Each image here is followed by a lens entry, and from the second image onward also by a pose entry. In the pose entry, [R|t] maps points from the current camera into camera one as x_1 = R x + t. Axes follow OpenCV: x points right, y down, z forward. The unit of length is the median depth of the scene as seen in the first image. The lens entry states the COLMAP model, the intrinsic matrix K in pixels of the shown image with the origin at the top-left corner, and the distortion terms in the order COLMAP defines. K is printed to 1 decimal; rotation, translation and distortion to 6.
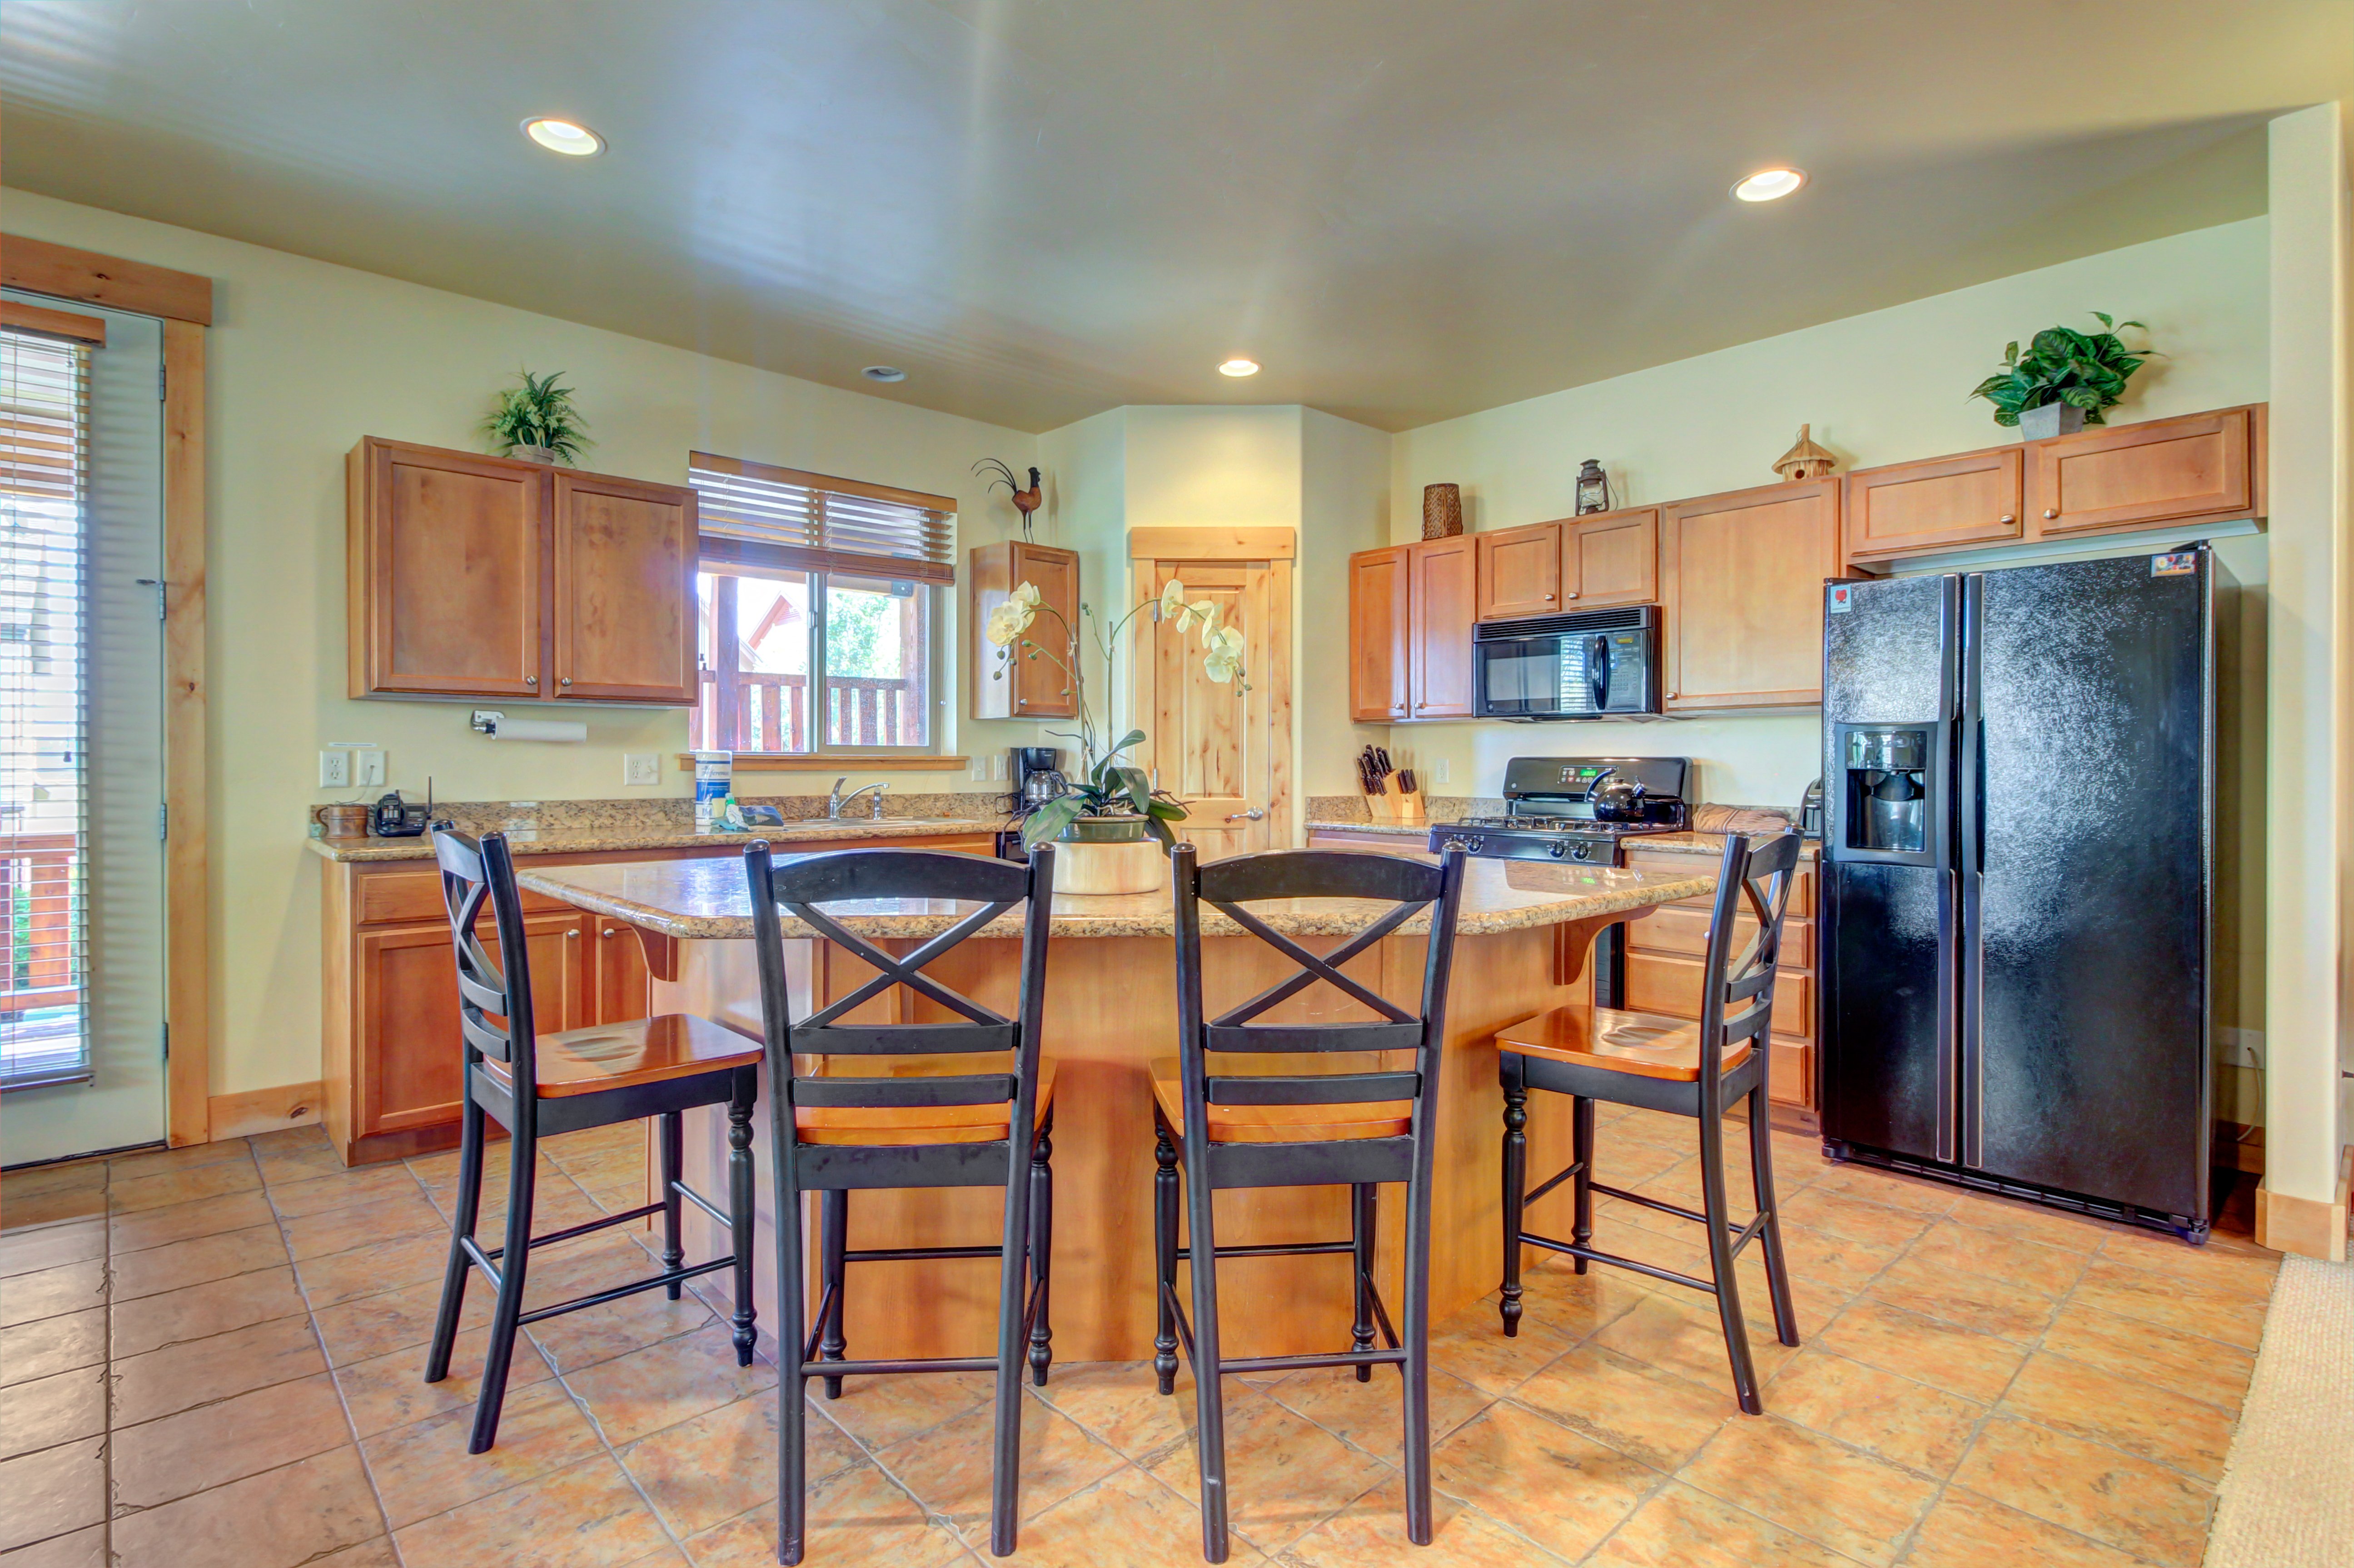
lens RADIAL K [[1154.6, 0, 1177.0], [0, 1154.6, 784.0], [0, 0, 1]] dist [0.000124, -0.000435]
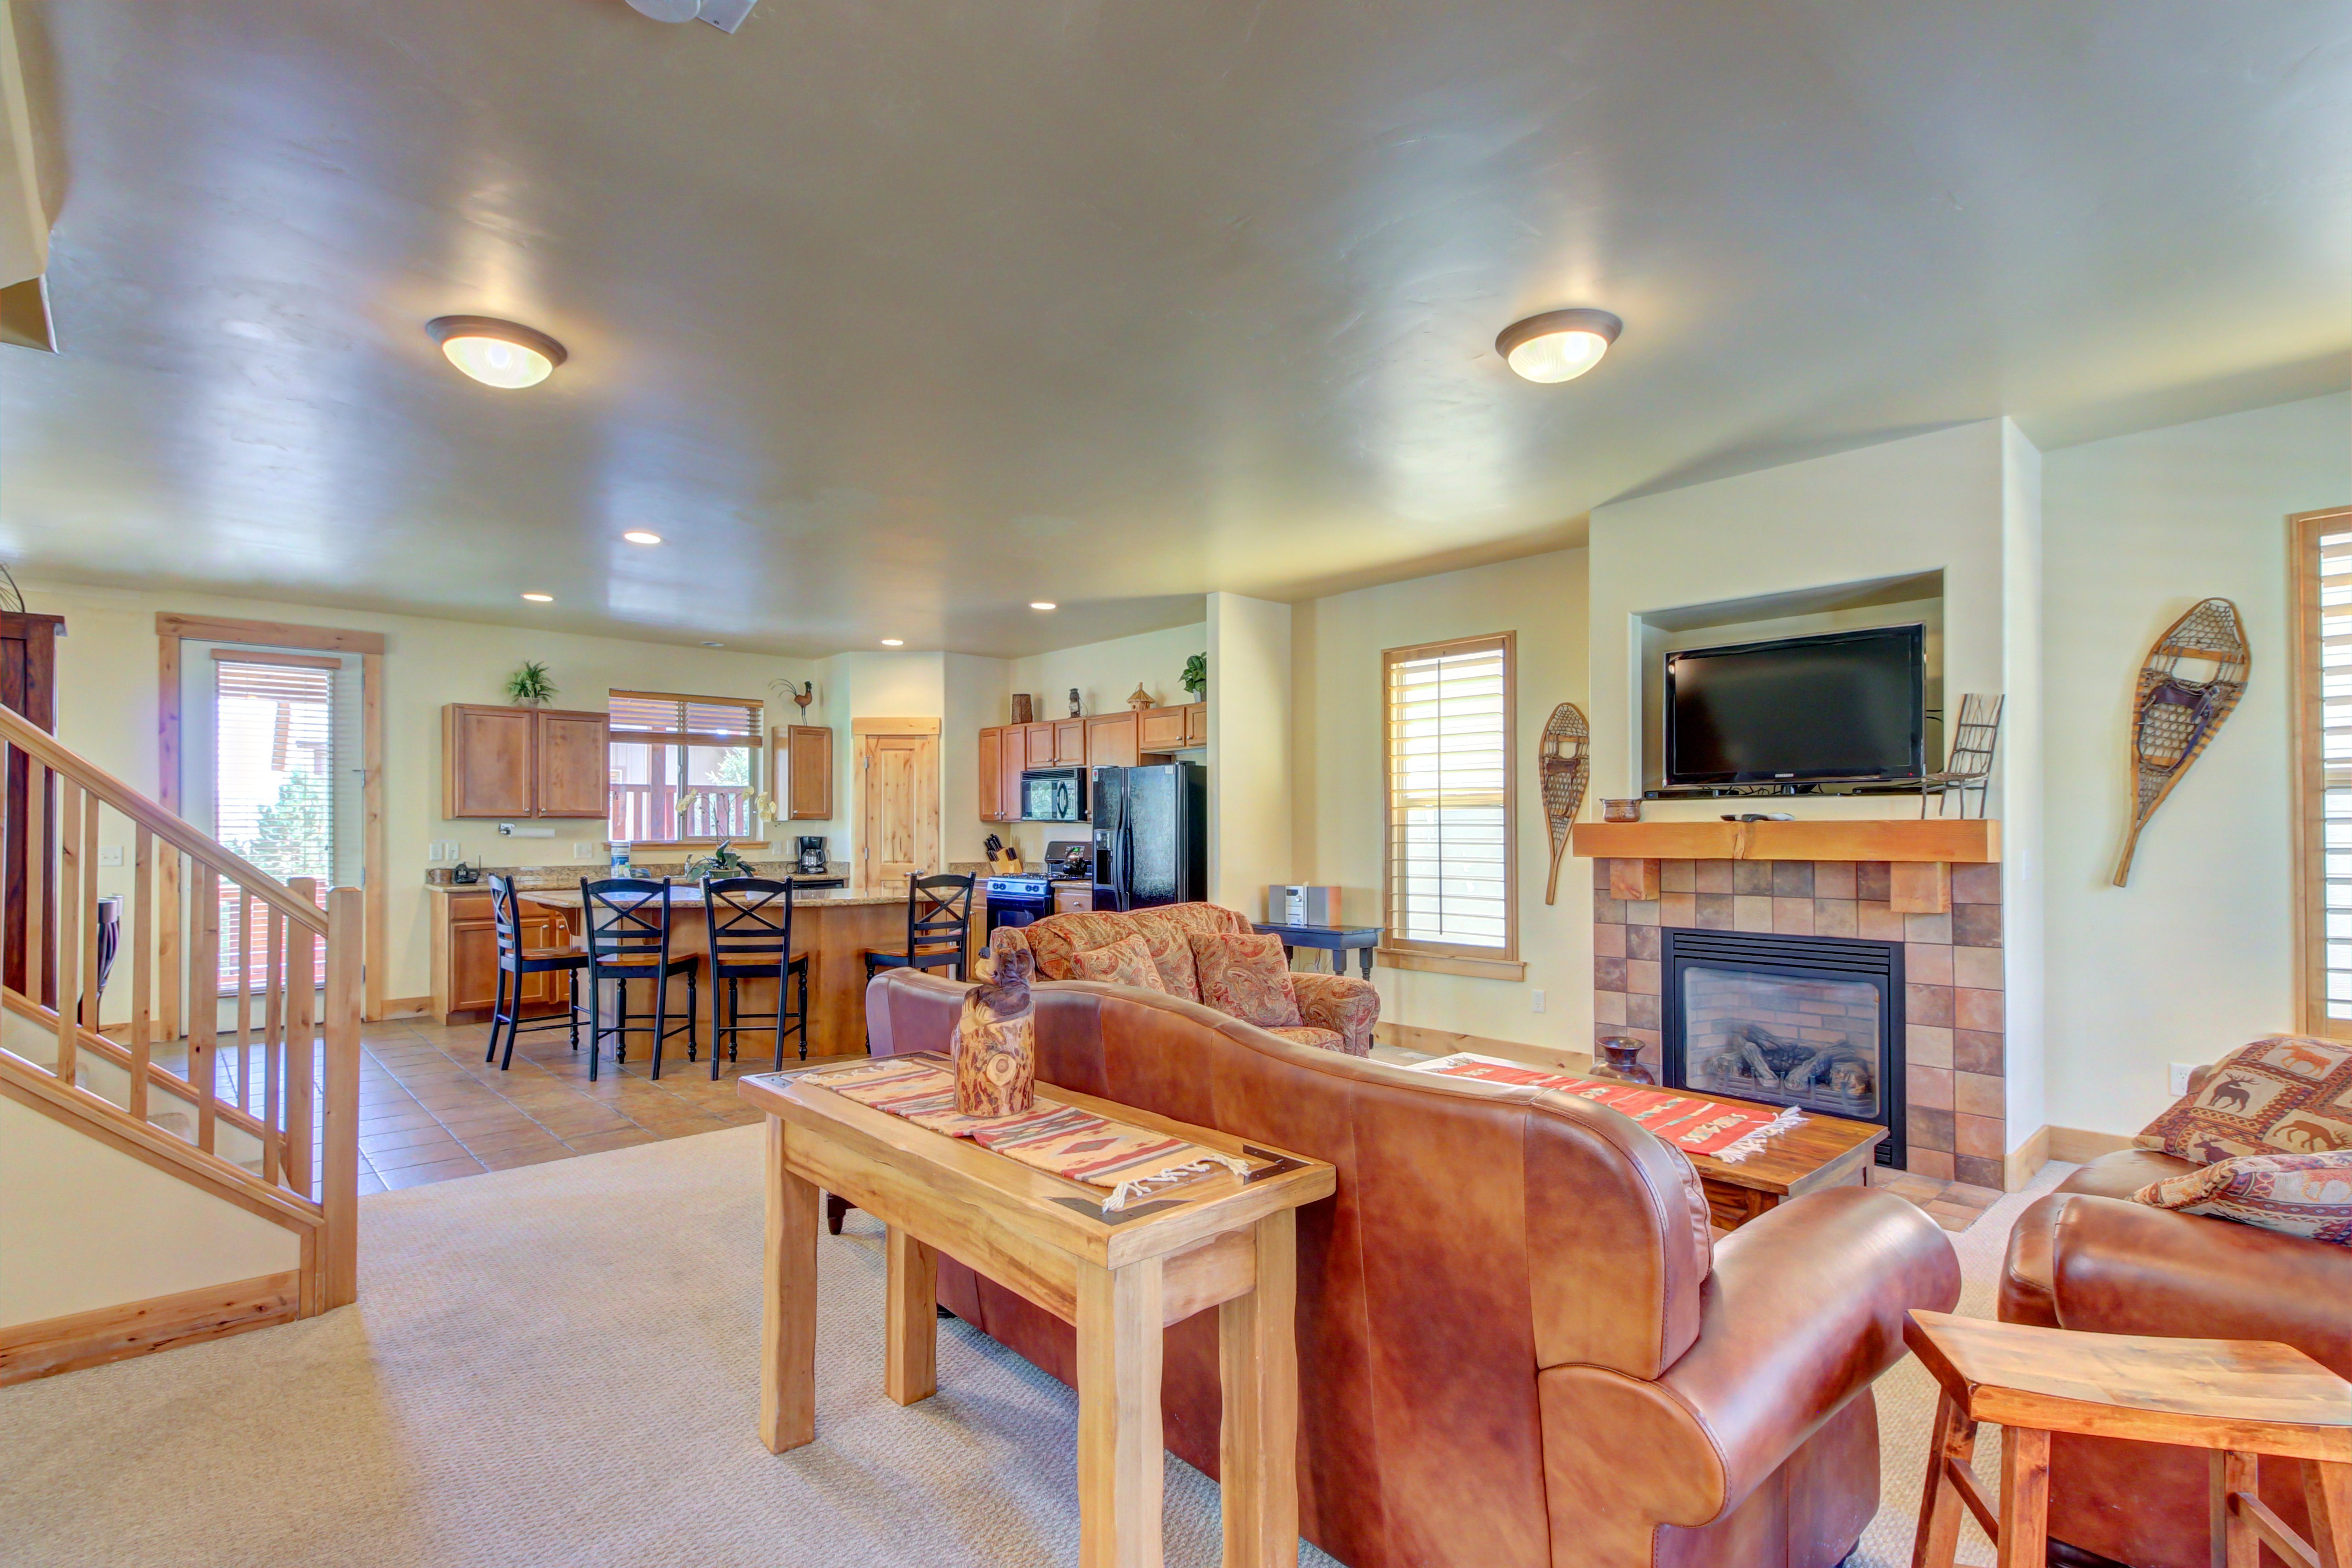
lens RADIAL K [[1119.4, 0, 1167.7], [0, 1119.4, 832.3], [0, 0, 1]] dist [0.000443, -0.000062]
pose [[0.999982, -0.005115, -0.003008, 0.604876], [0.005065, 0.999852, -0.016424, -0.008148], [0.003092, 0.016408, 0.999861, -1.021346]]
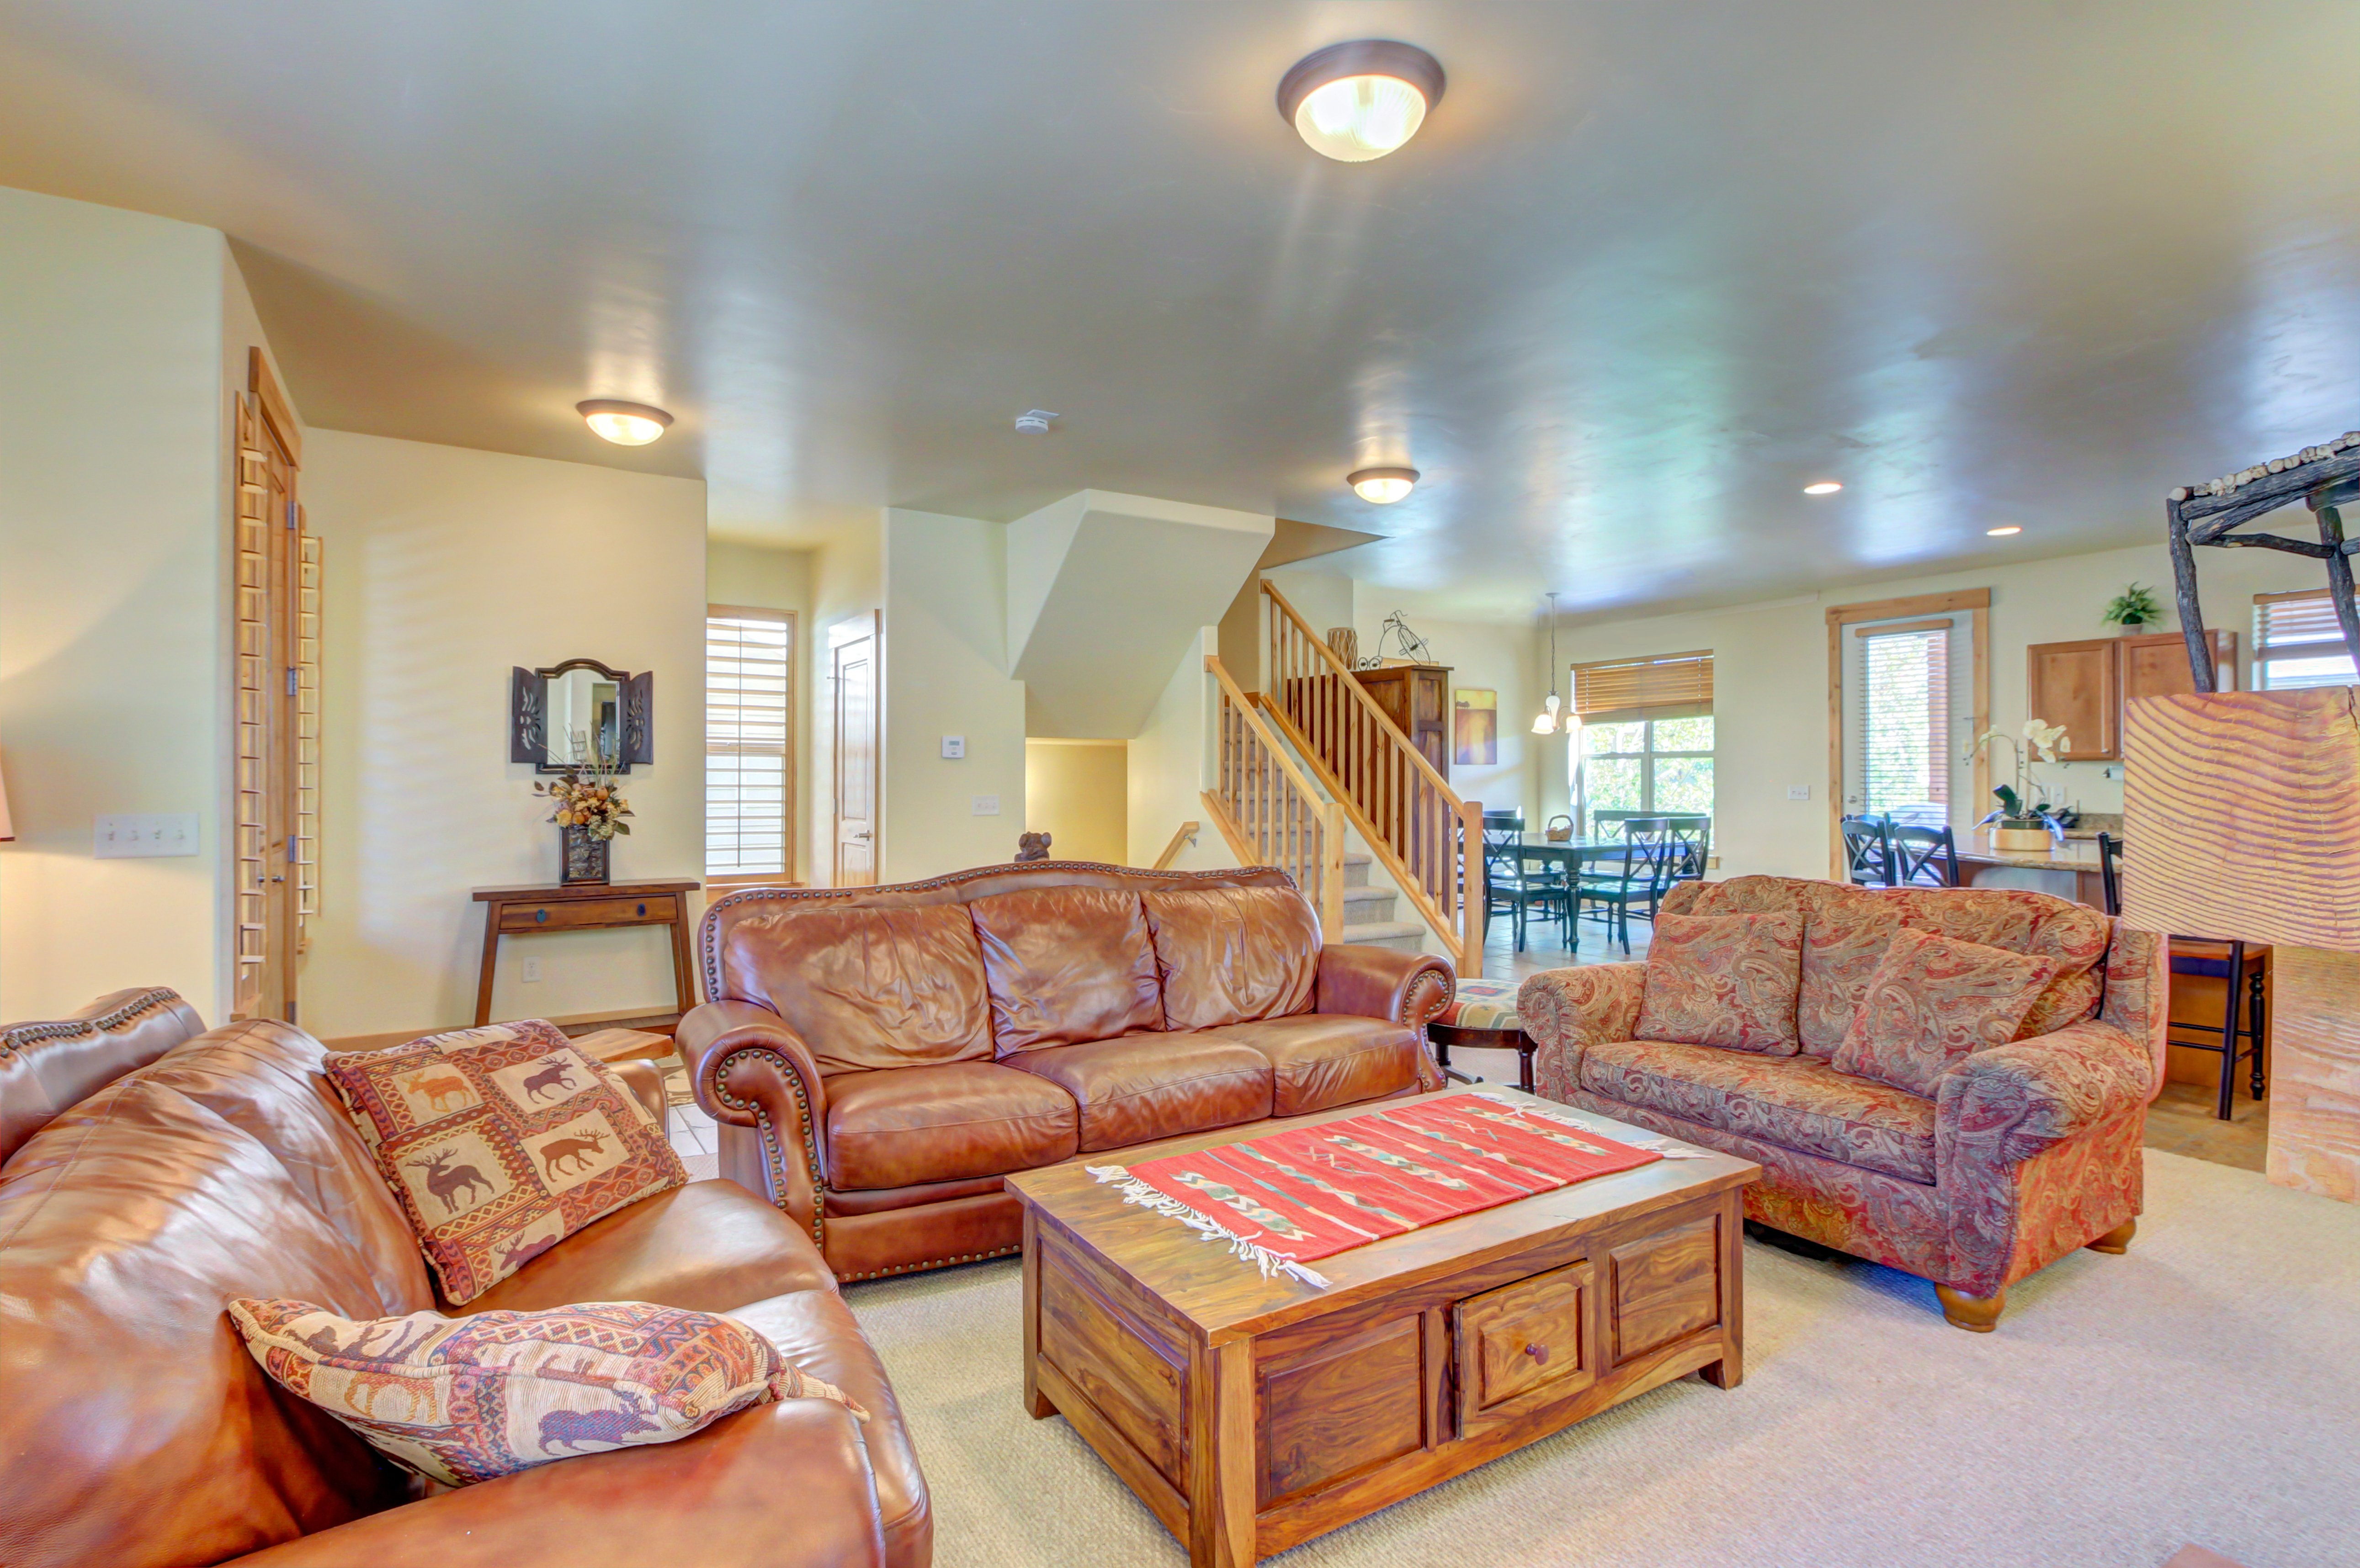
lens RADIAL K [[1101.8, 0, 1173.4], [0, 1101.8, 759.2], [0, 0, 1]] dist [0.000884, 0.000180]
pose [[-0.187644, -0.022064, -0.981989, 1.484149], [-0.016456, 0.999678, -0.019317, -0.011291], [0.982099, 0.012535, -0.187947, -0.188443]]
